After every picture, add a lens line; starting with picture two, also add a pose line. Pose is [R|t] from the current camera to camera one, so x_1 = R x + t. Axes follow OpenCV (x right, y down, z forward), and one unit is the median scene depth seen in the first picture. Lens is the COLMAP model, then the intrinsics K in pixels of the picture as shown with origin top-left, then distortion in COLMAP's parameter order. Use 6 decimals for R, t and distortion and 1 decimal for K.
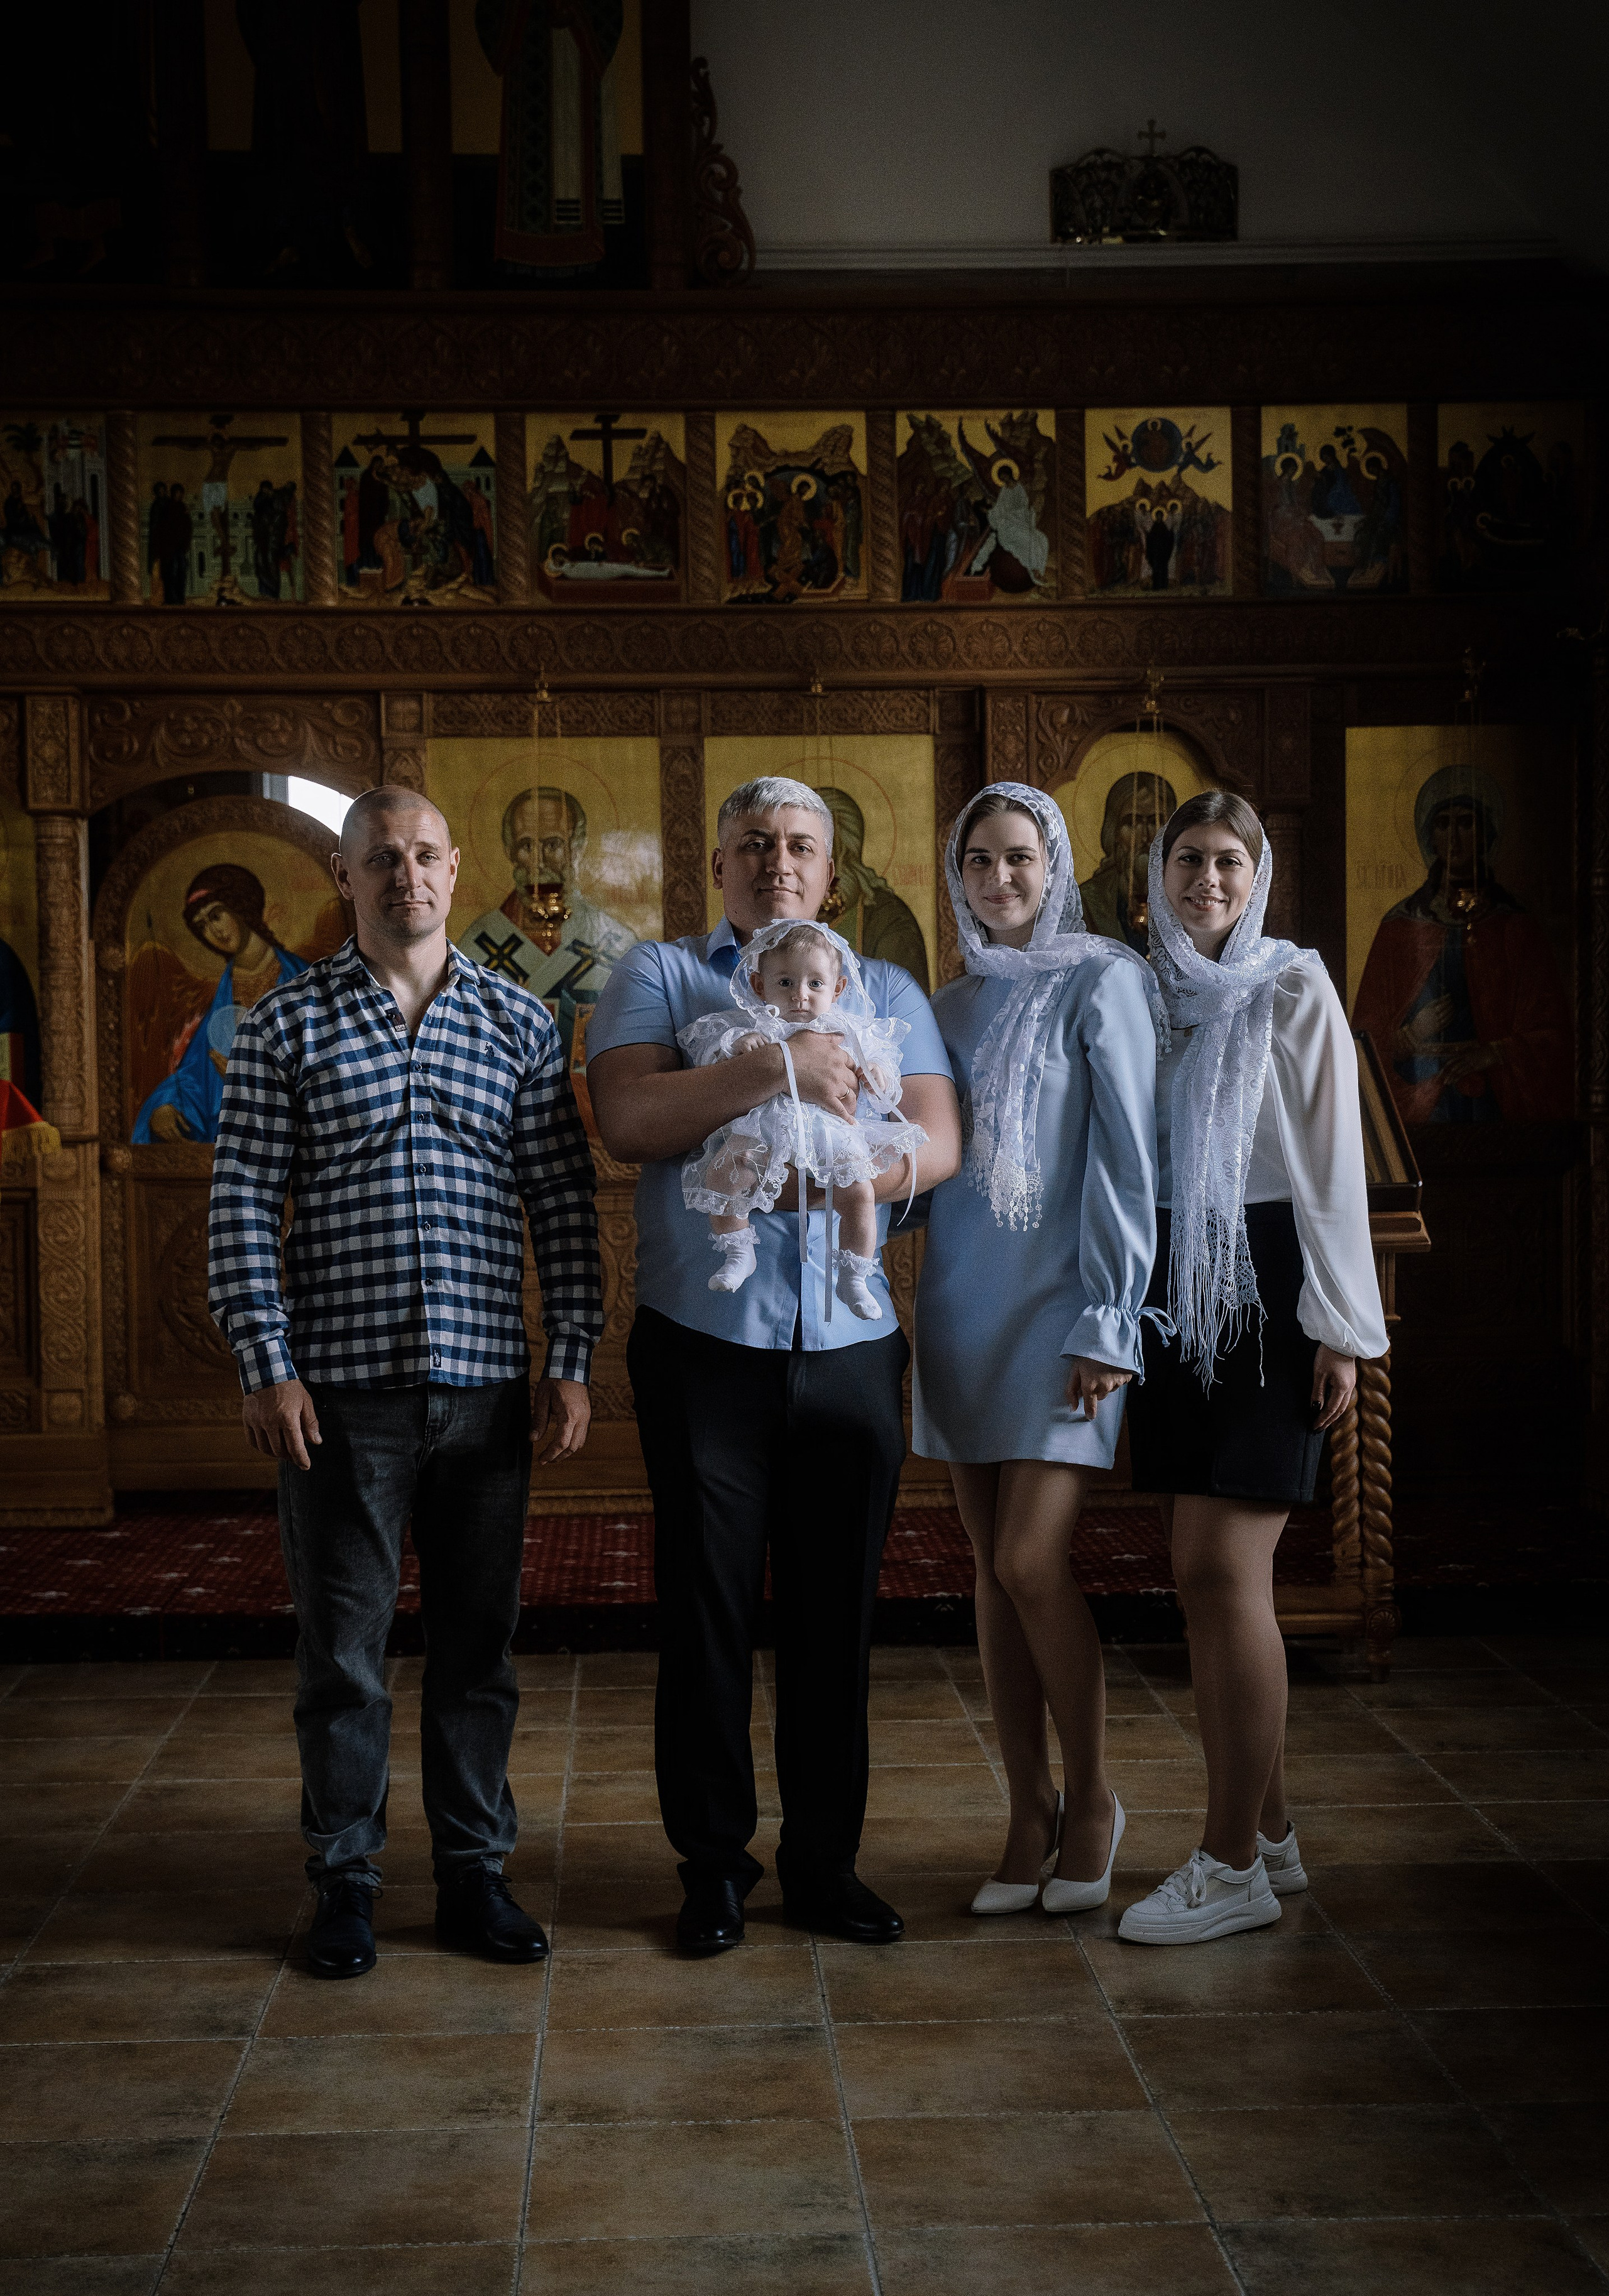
lens RADIAL K [[3792.5, 0, 747.2], [0, 3792.5, 1205.7], [0, 0, 1]] dist [0.223065, 0.000978]
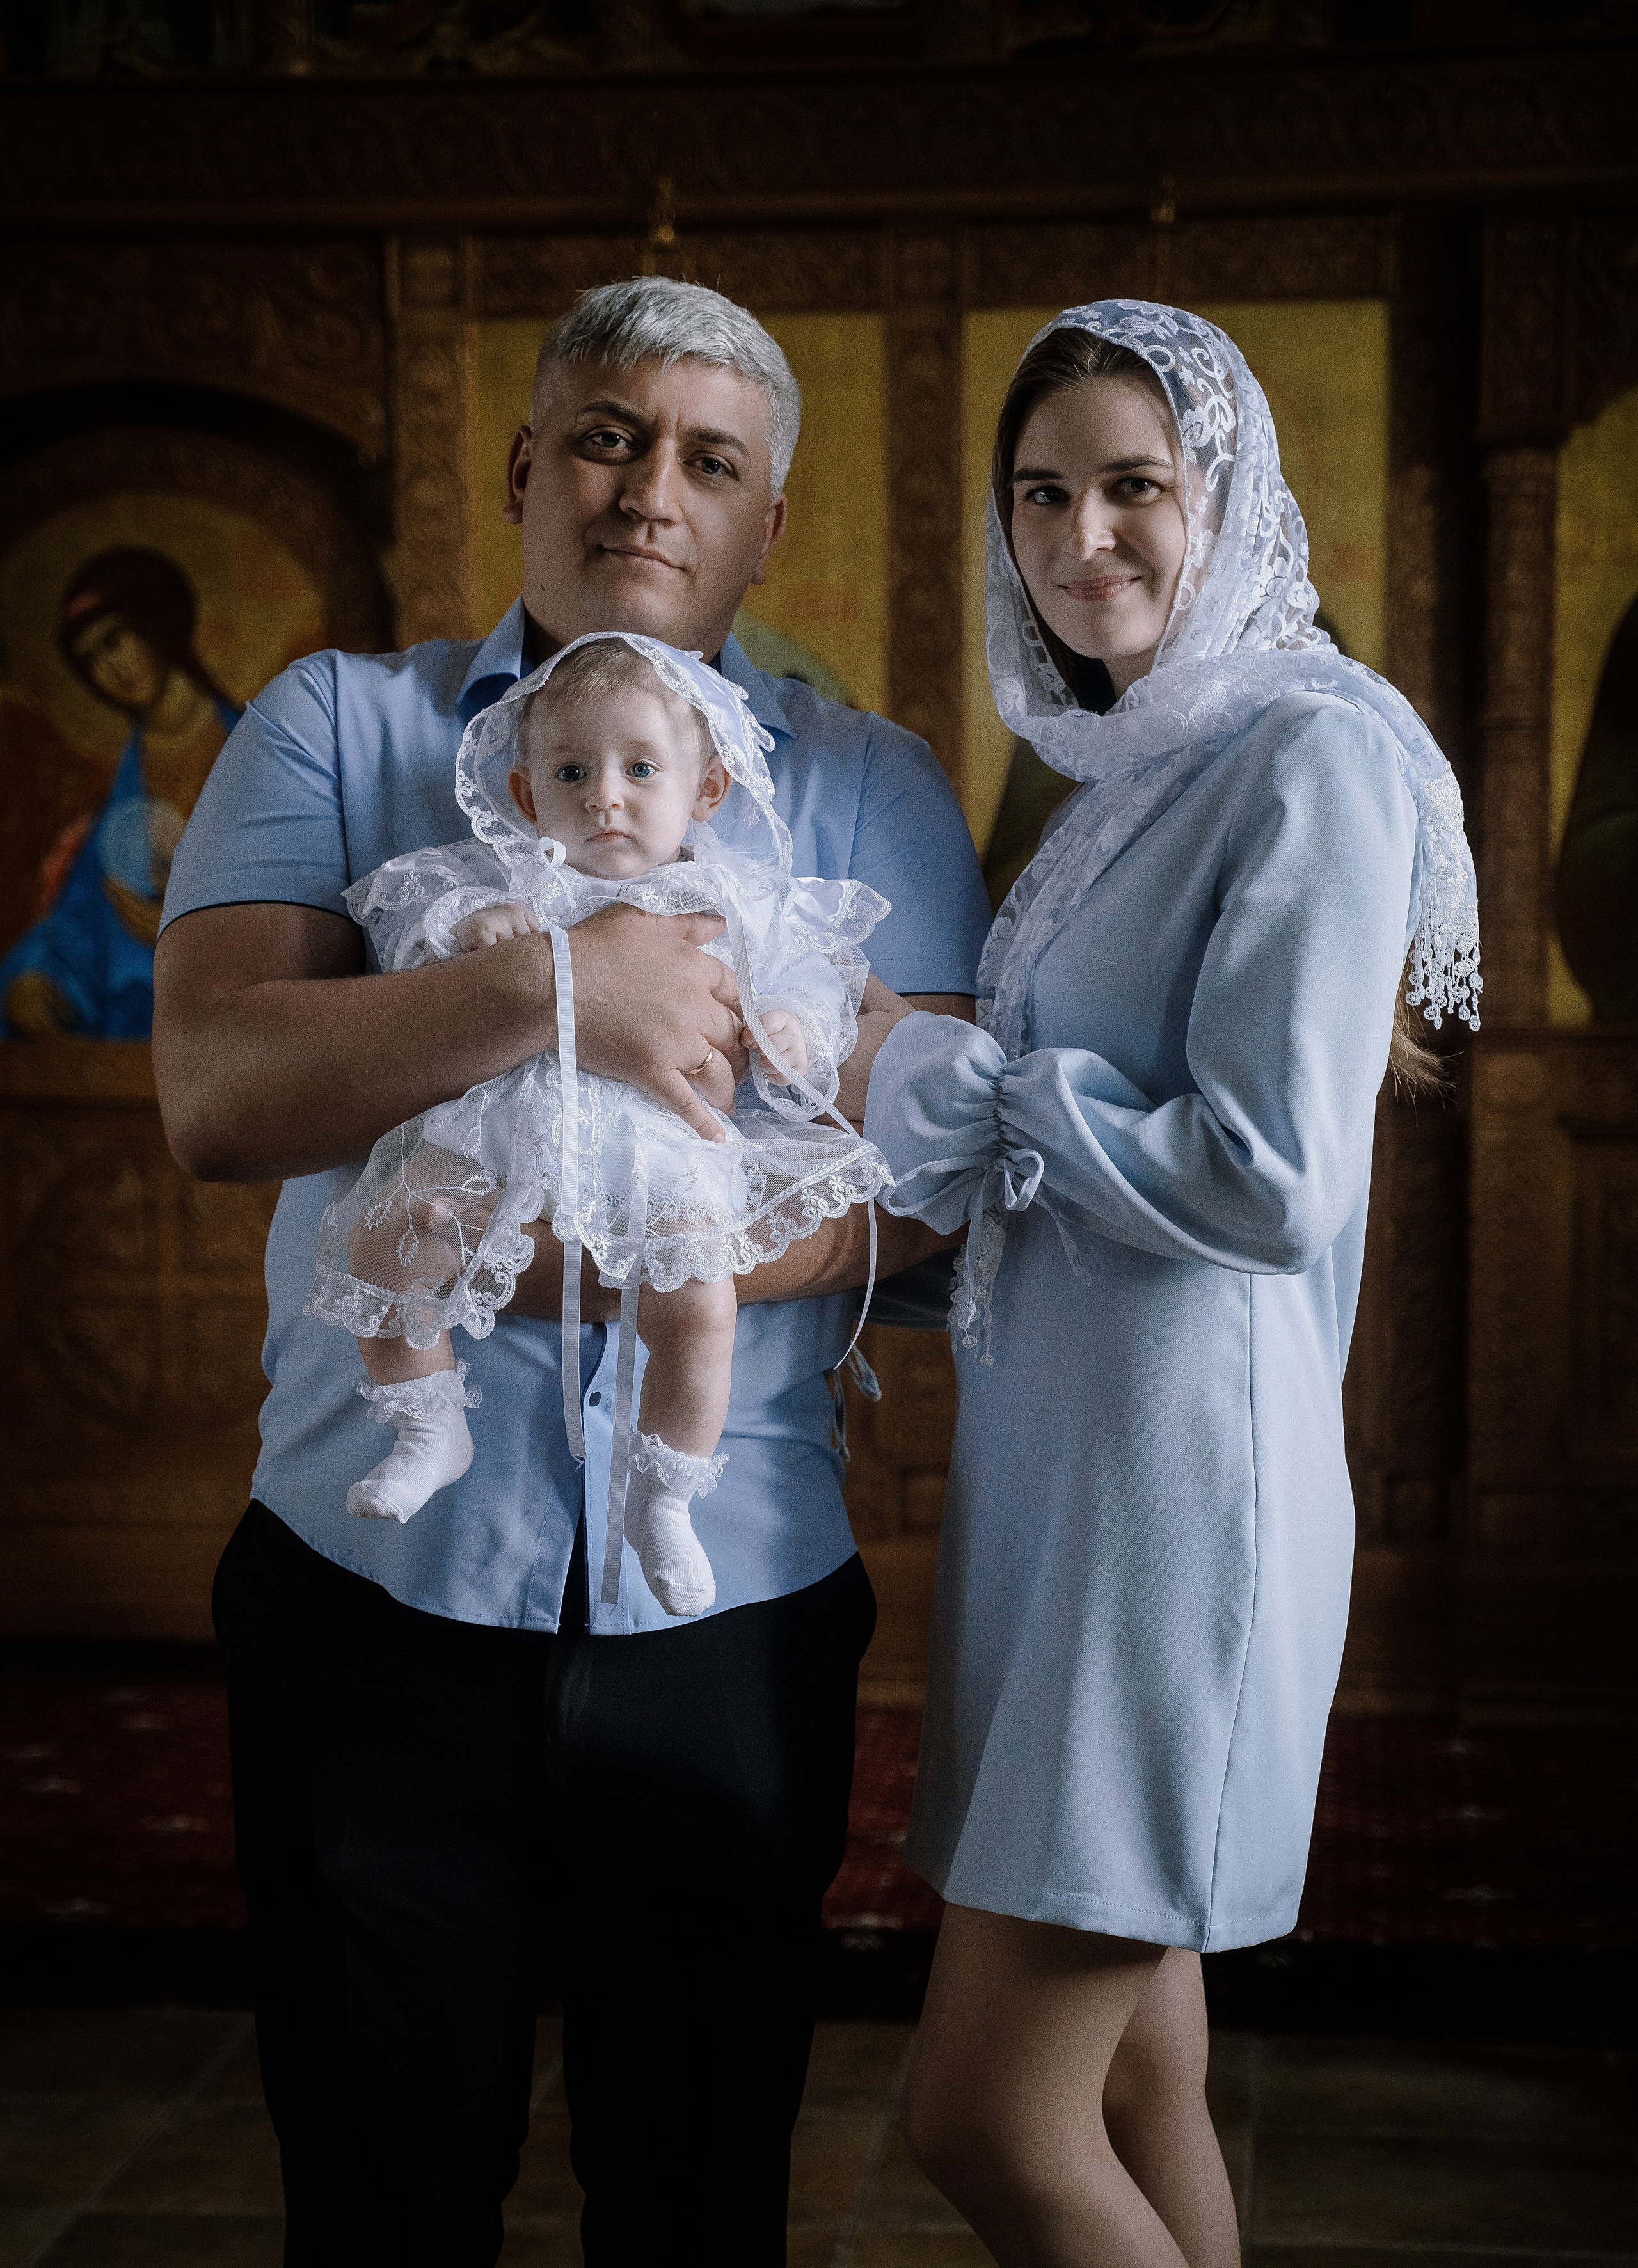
lens RADIAL K [[4302.1, 0, 822.8], [0, 4302.1, 1239.5], [0, 0, 1]] dist [0.049408, 1.343026]
pose [[0.981707, 0.027985, -0.188329, 0.089185], [-0.017633, 0.998251, 0.056423, -0.025350], [0.189579, -0.052071, 0.980484, 0.384052]]
